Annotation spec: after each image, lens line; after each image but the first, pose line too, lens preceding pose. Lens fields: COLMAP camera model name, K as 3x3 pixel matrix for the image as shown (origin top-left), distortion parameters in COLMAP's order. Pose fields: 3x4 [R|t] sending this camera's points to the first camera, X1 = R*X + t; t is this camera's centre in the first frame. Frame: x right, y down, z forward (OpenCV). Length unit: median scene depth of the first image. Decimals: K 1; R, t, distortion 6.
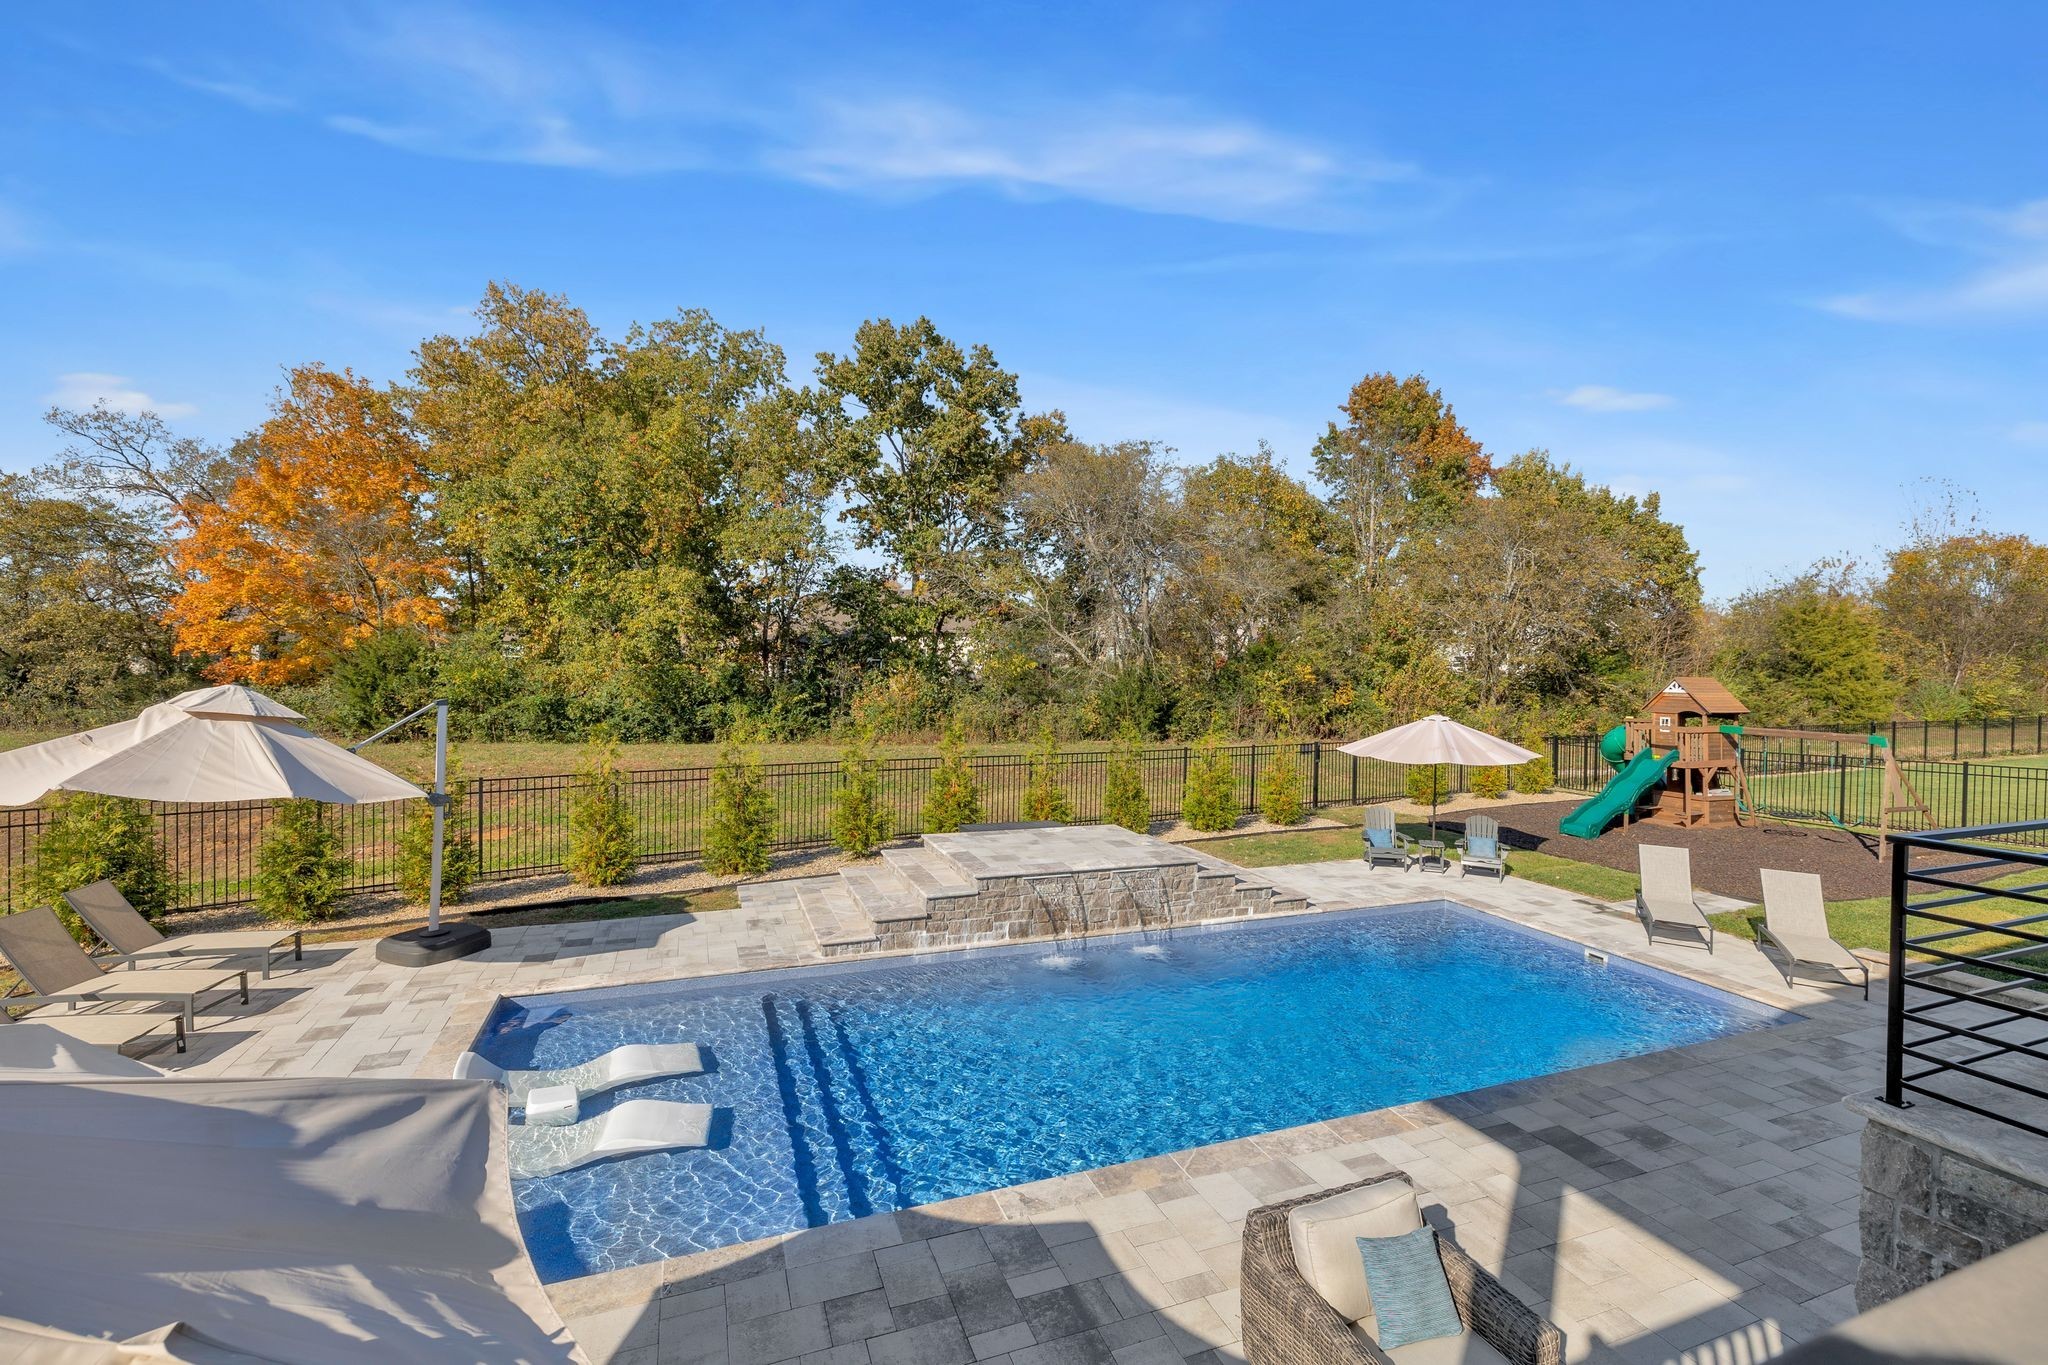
lens RADIAL K [[876.5, 0, 1022.1], [0, 876.5, 671.7], [0, 0, 1]] dist [0.012348, 0.000157]
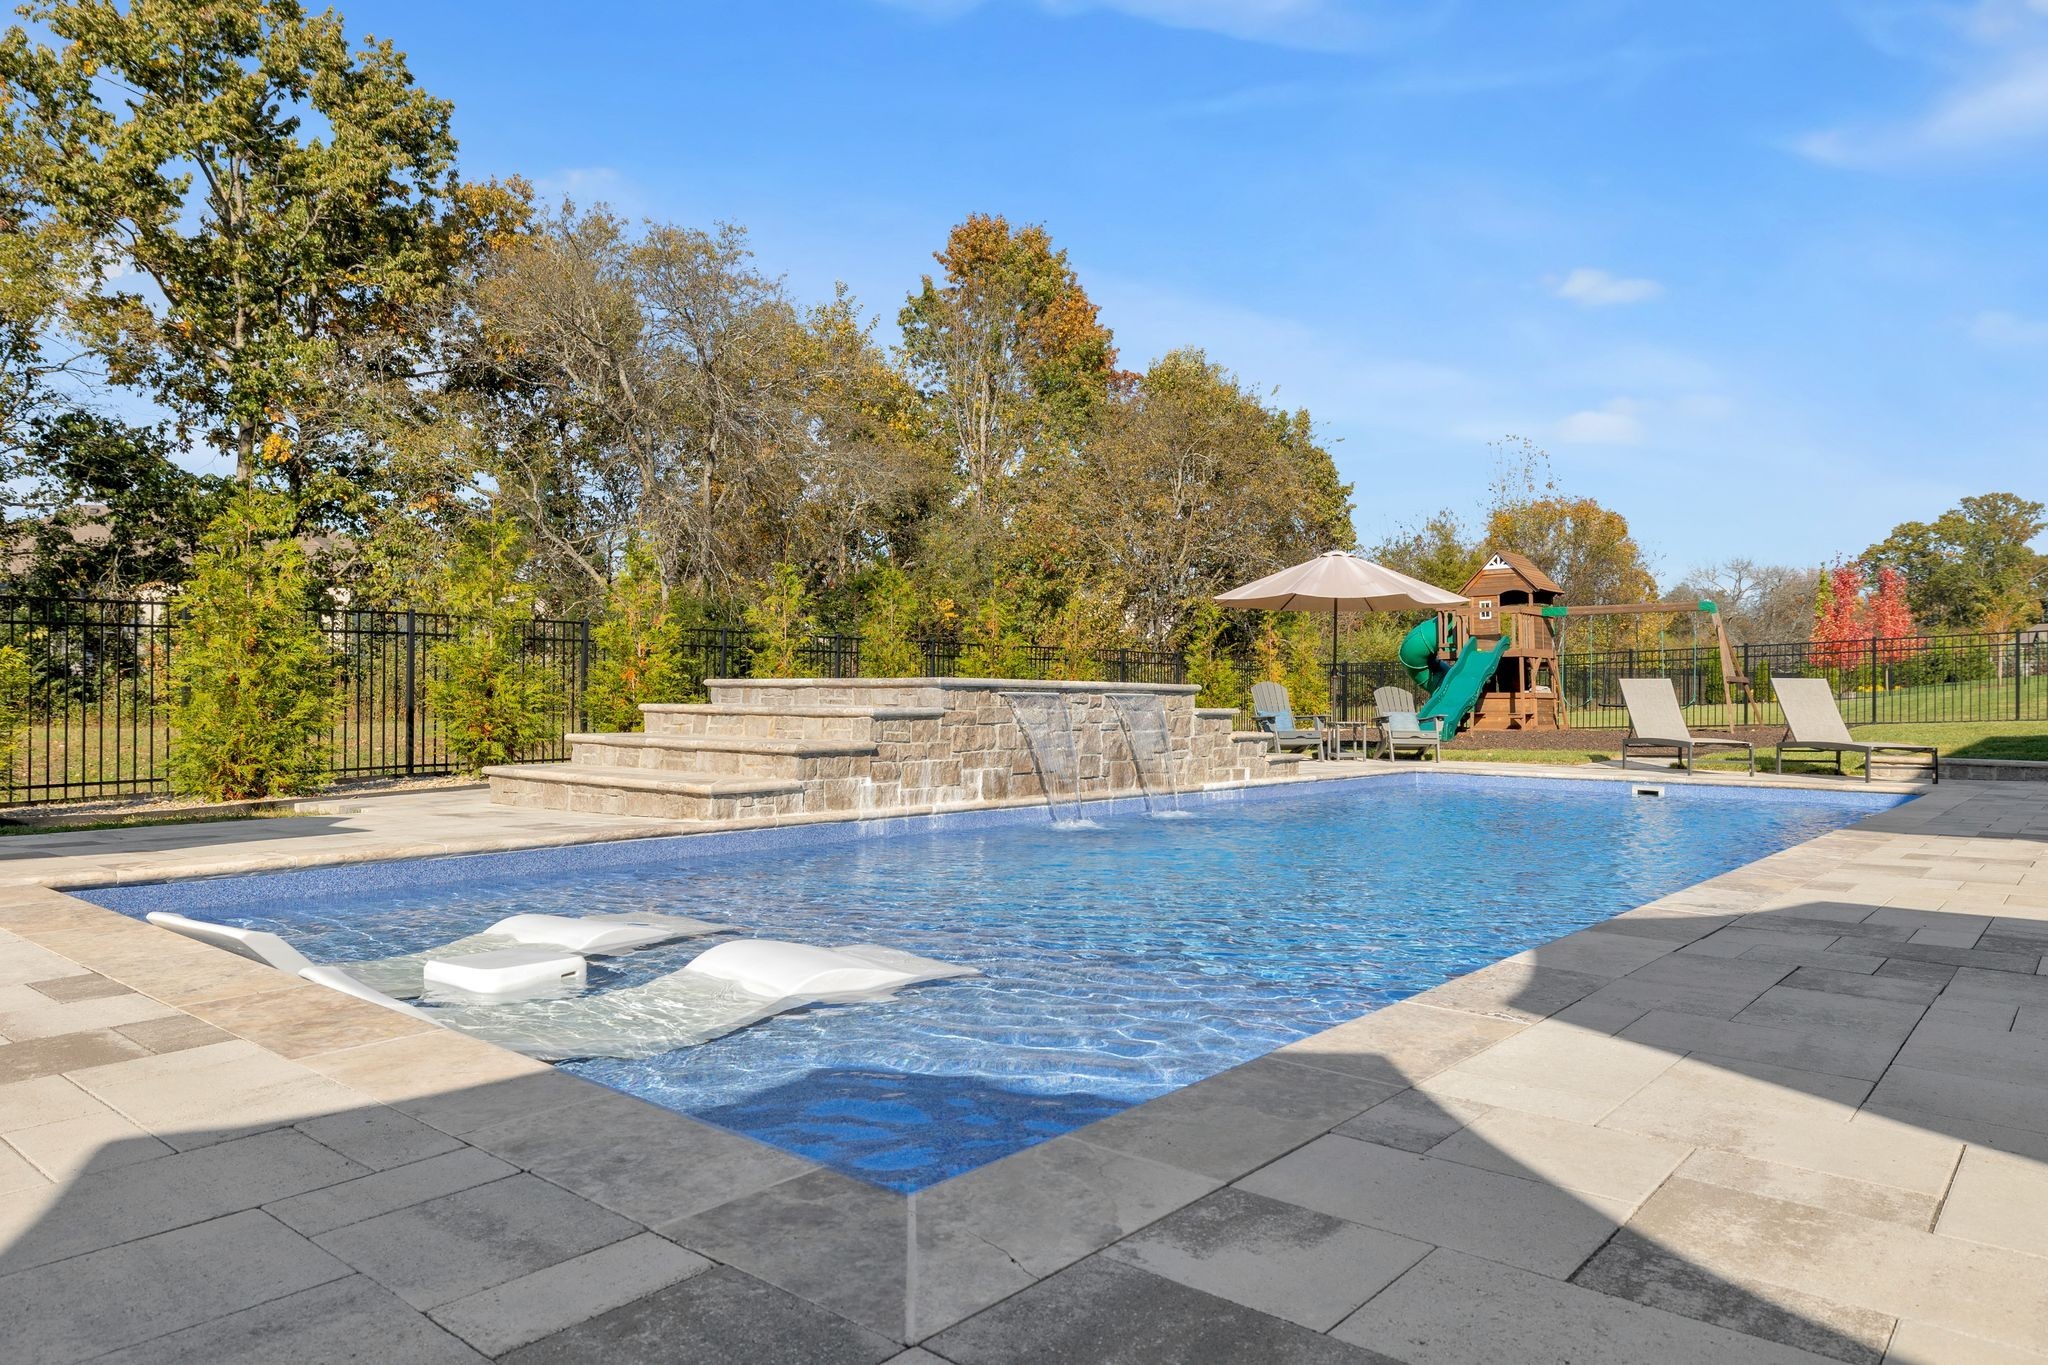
lens RADIAL K [[1319.8, 0, 1024.0], [0, 1319.8, 682.5], [0, 0, 1]] dist [0.028673, -0.022592]
pose [[0.881096, -0.006253, 0.472896, -0.096536], [0.011155, 0.999909, -0.007562, 0.058218], [-0.472806, 0.011938, 0.881086, 0.059137]]
